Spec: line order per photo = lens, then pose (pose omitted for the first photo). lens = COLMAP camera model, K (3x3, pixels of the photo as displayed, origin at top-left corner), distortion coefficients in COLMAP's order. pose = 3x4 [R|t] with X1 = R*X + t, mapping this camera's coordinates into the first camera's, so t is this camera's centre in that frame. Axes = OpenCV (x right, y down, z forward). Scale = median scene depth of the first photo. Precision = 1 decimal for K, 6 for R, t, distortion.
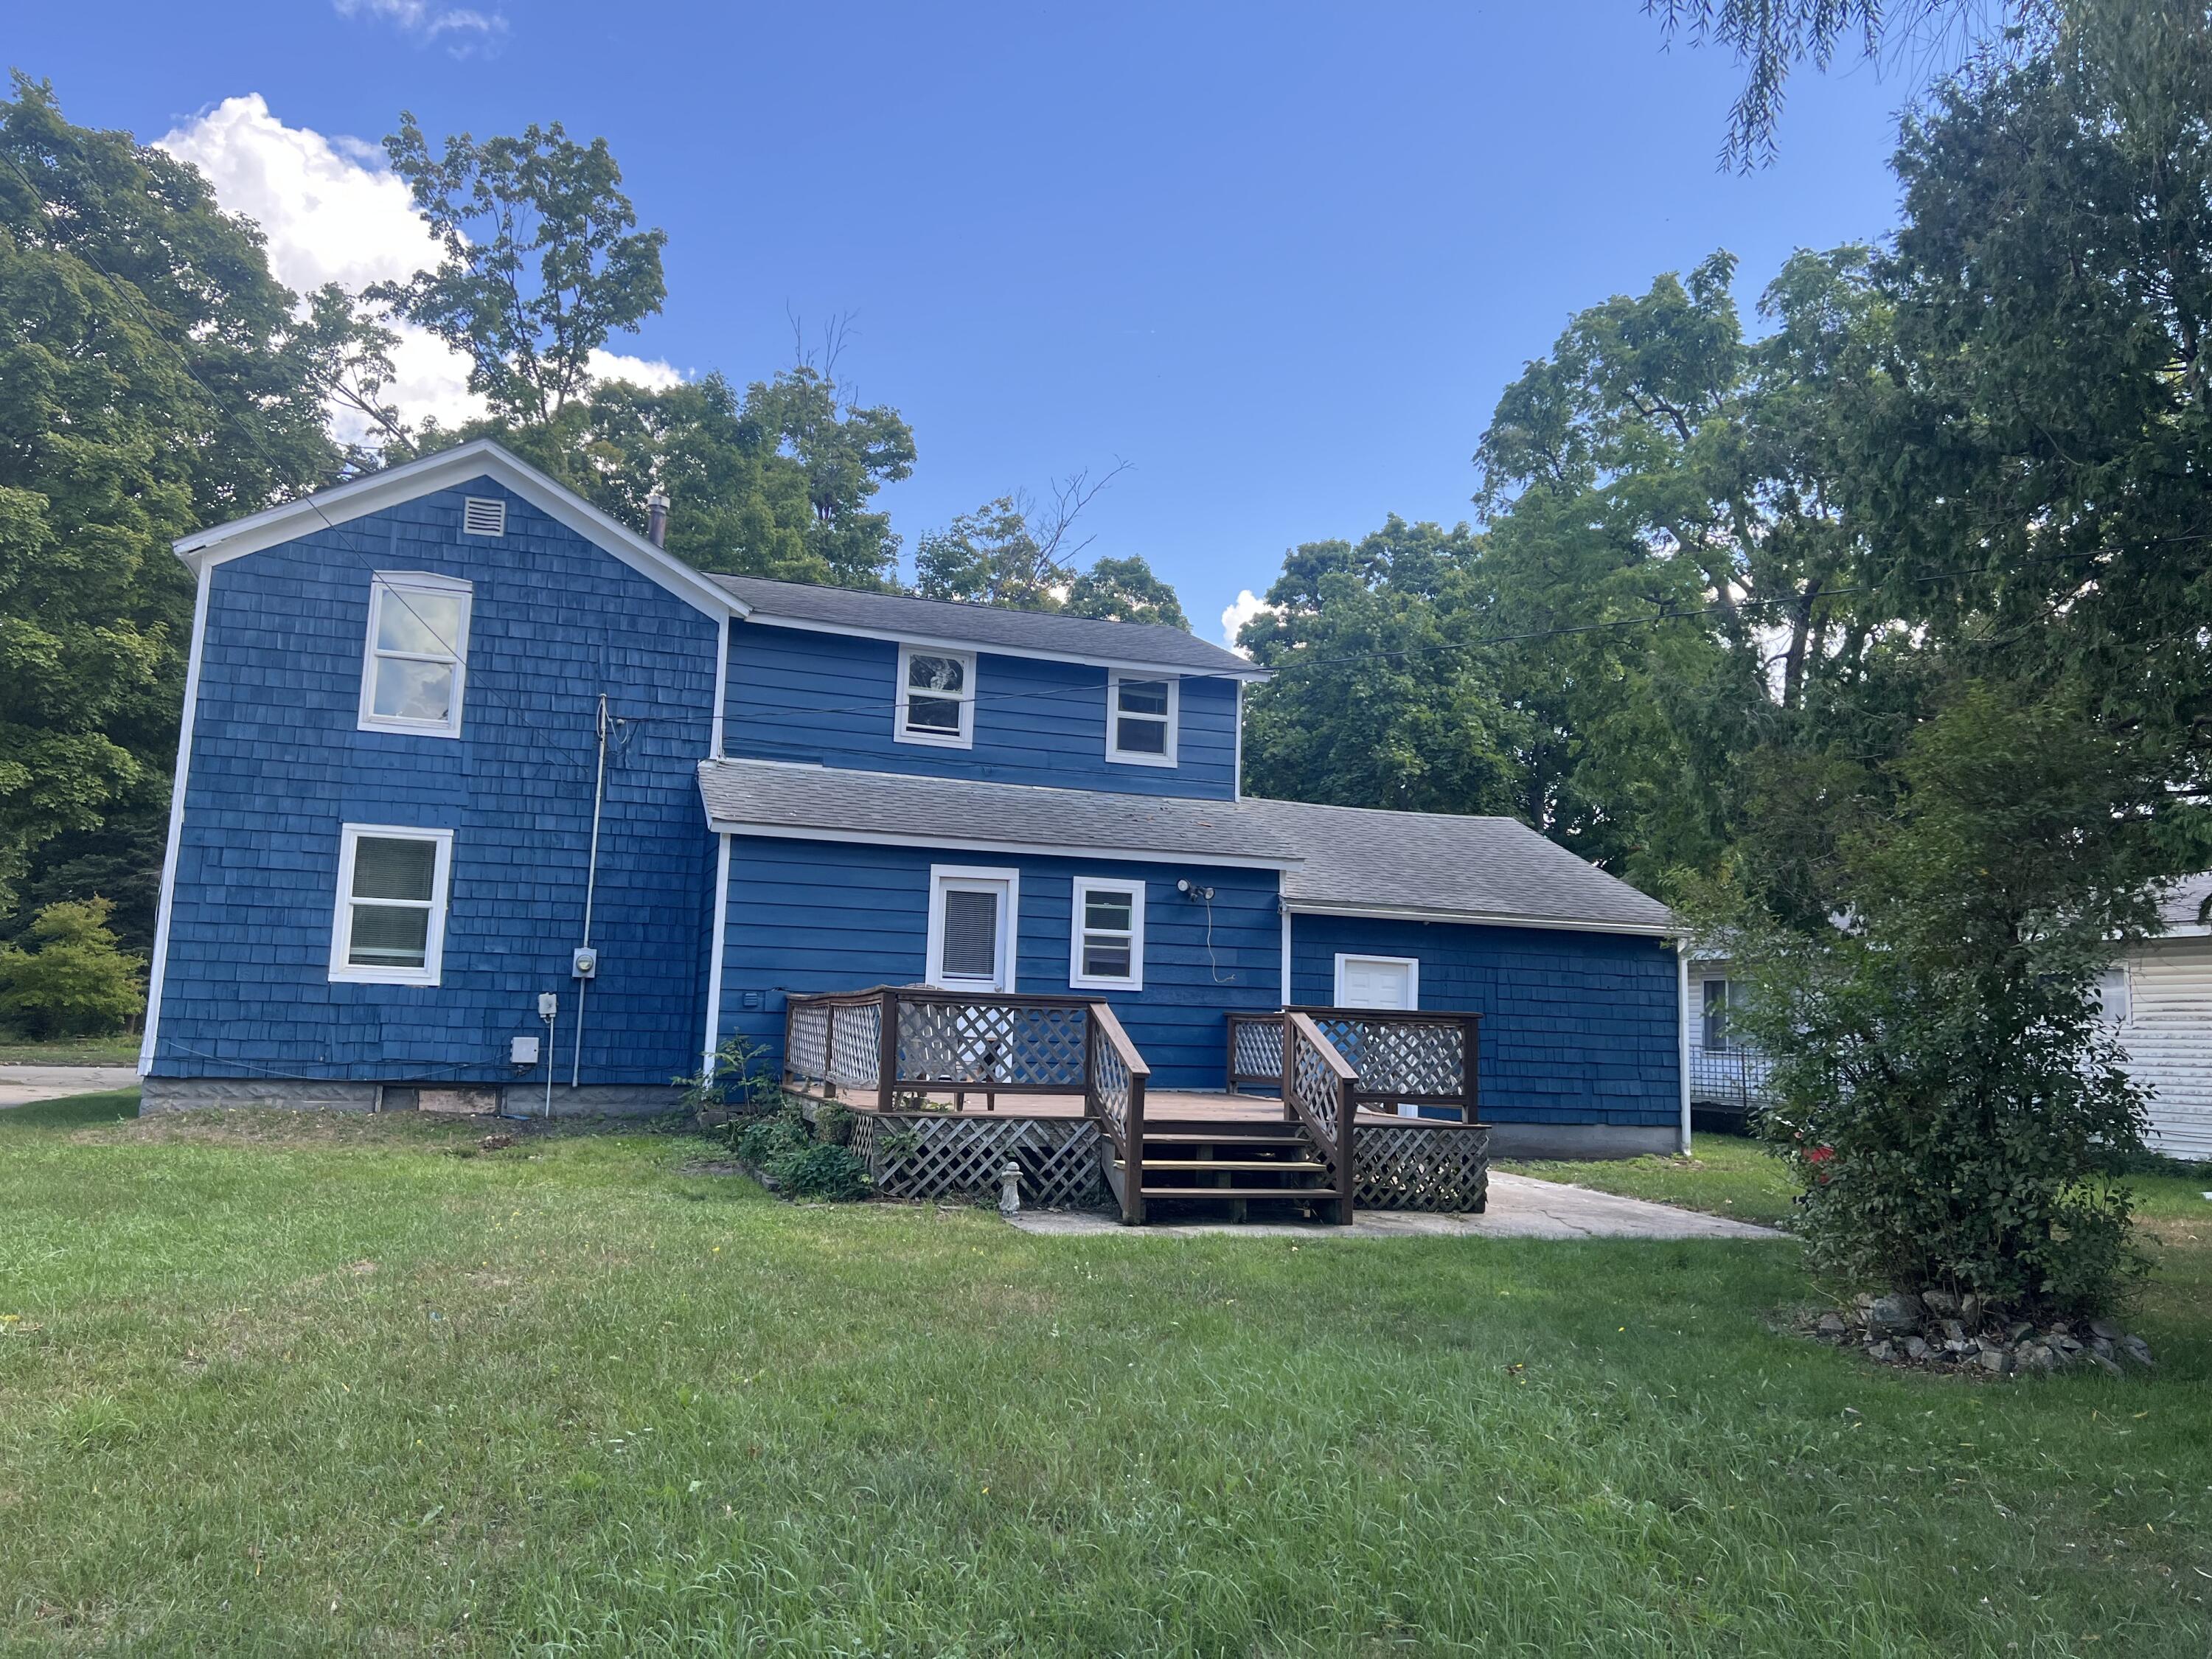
lens RADIAL K [[1666.0, 0, 1090.0], [0, 1666.0, 819.8], [0, 0, 1]] dist [0.038142, -0.046069]
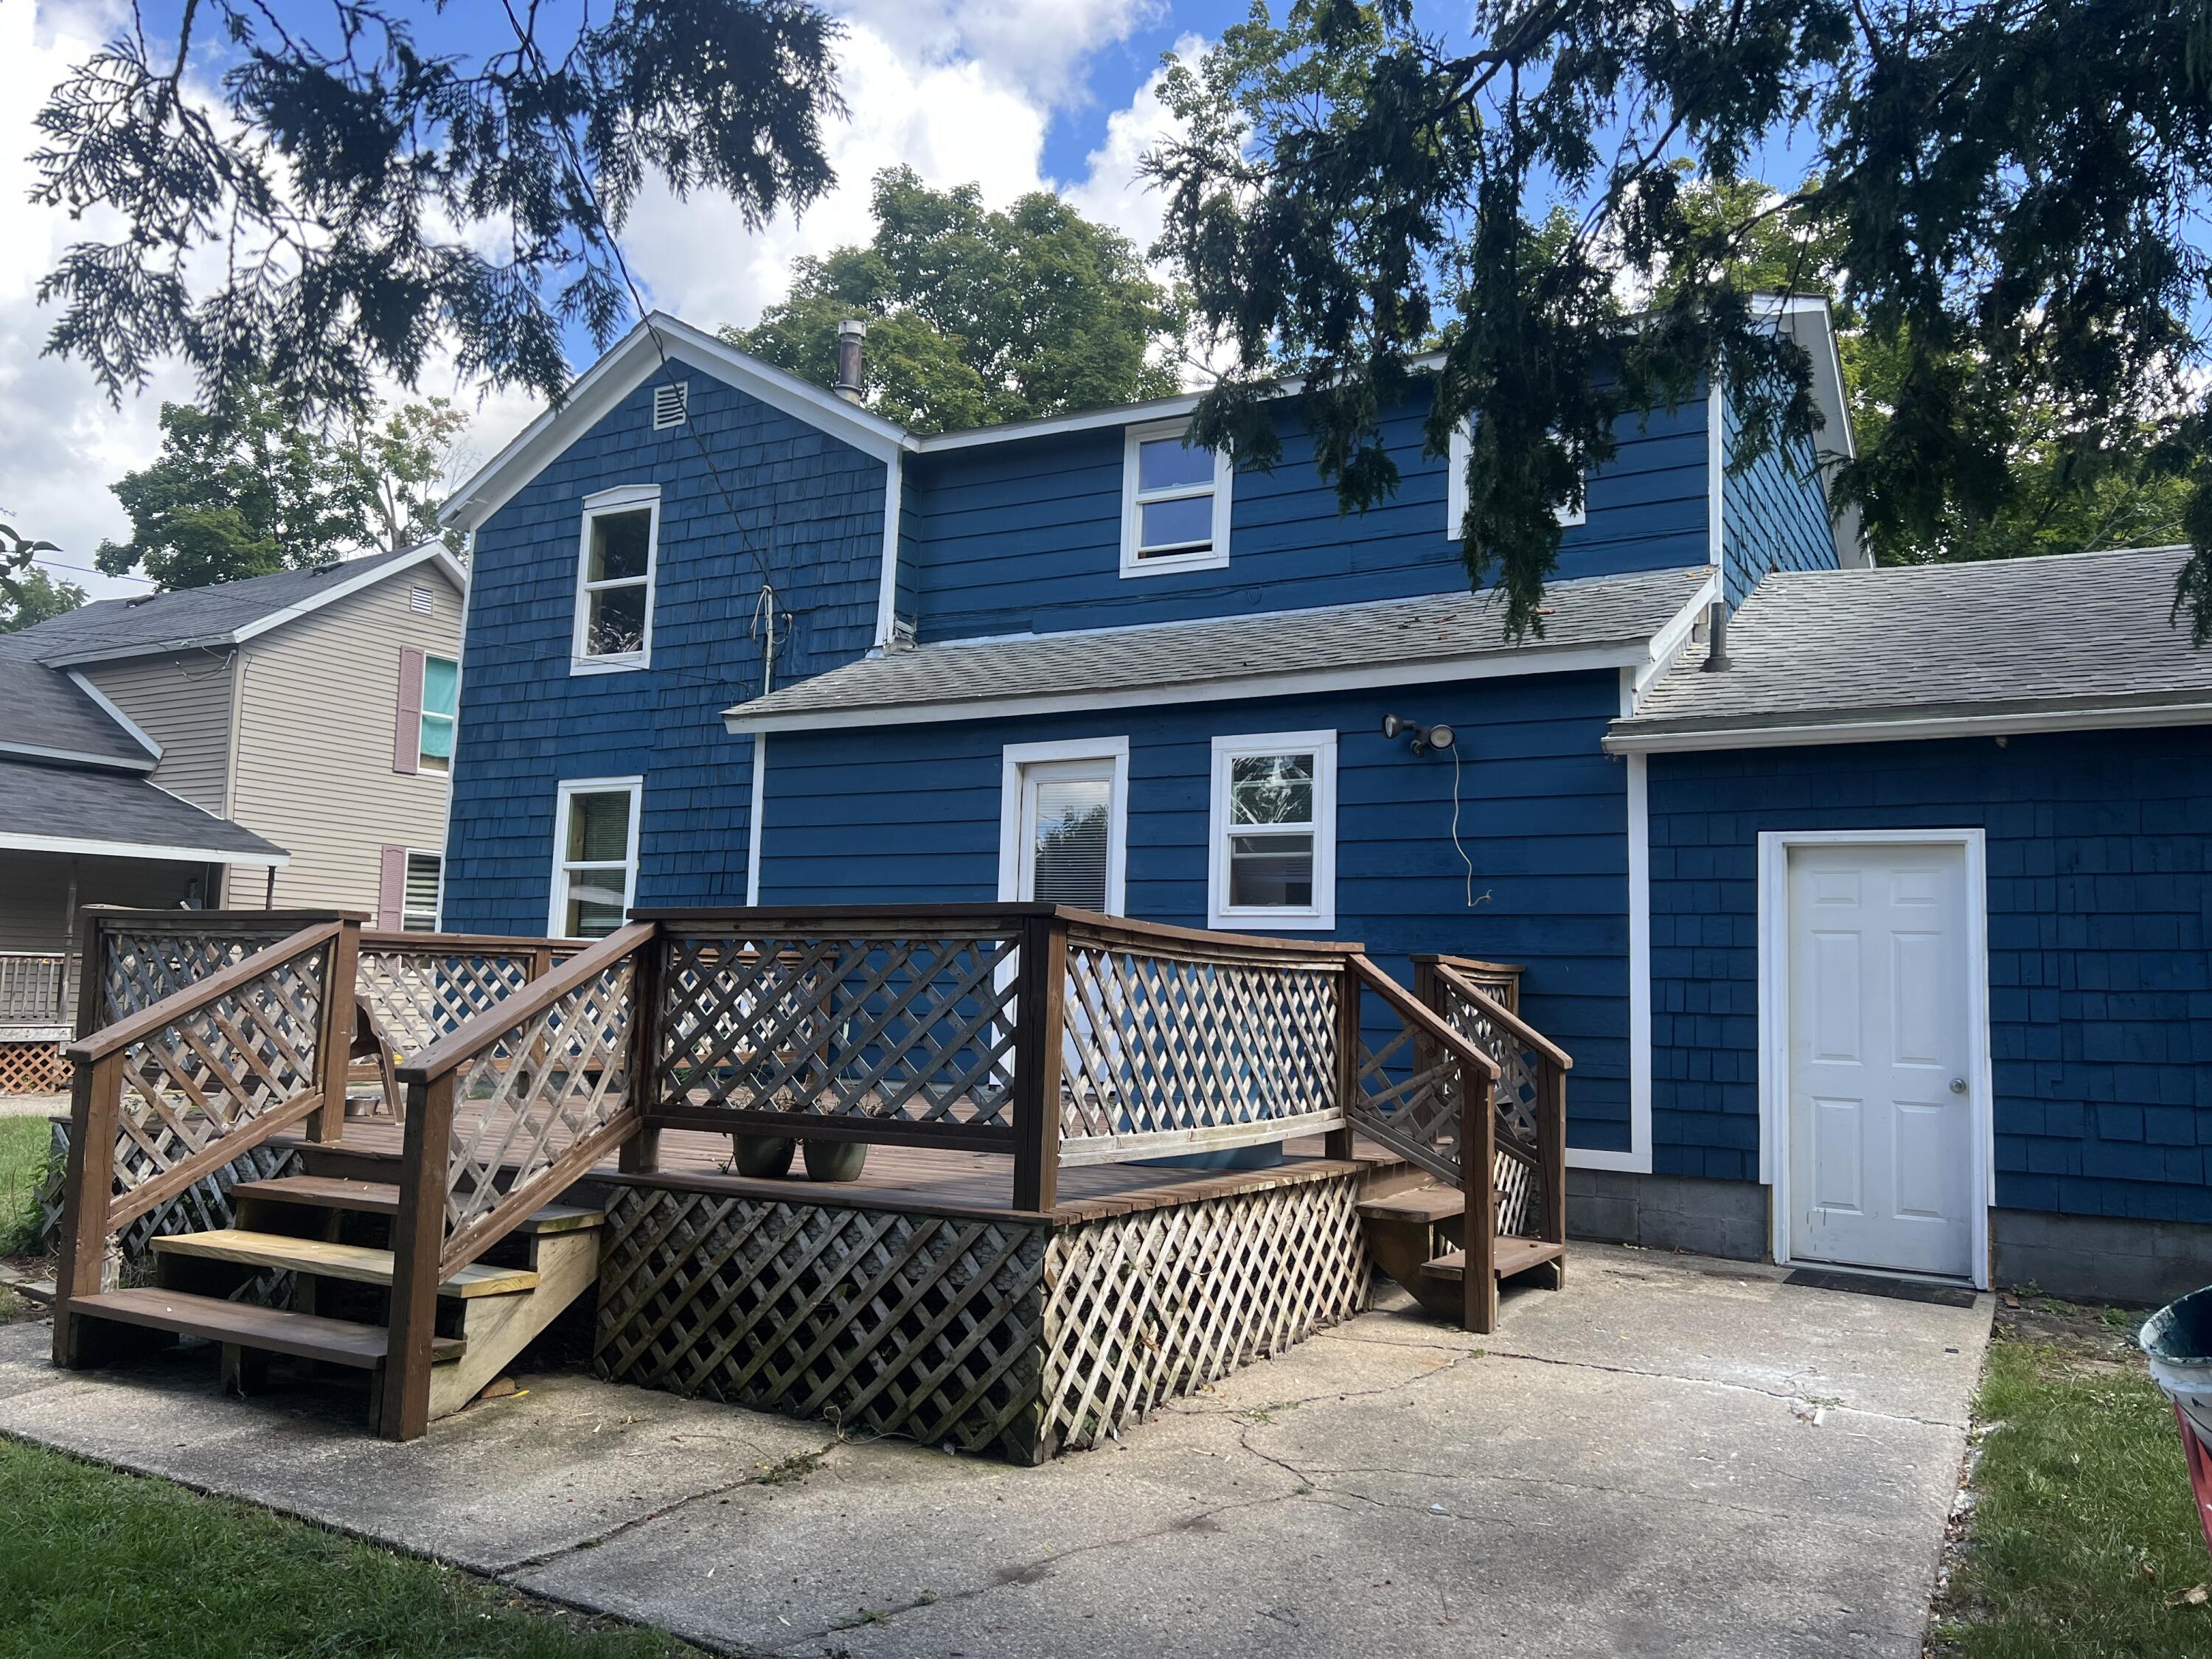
lens RADIAL K [[1666.0, 0, 1111.3], [0, 1666.0, 840.9], [0, 0, 1]] dist [0.038142, -0.046069]
pose [[0.665587, -0.085216, -0.741439, 0.393523], [0.087634, 0.995511, -0.035749, 0.087490], [0.741157, -0.041181, 0.670067, 0.583997]]
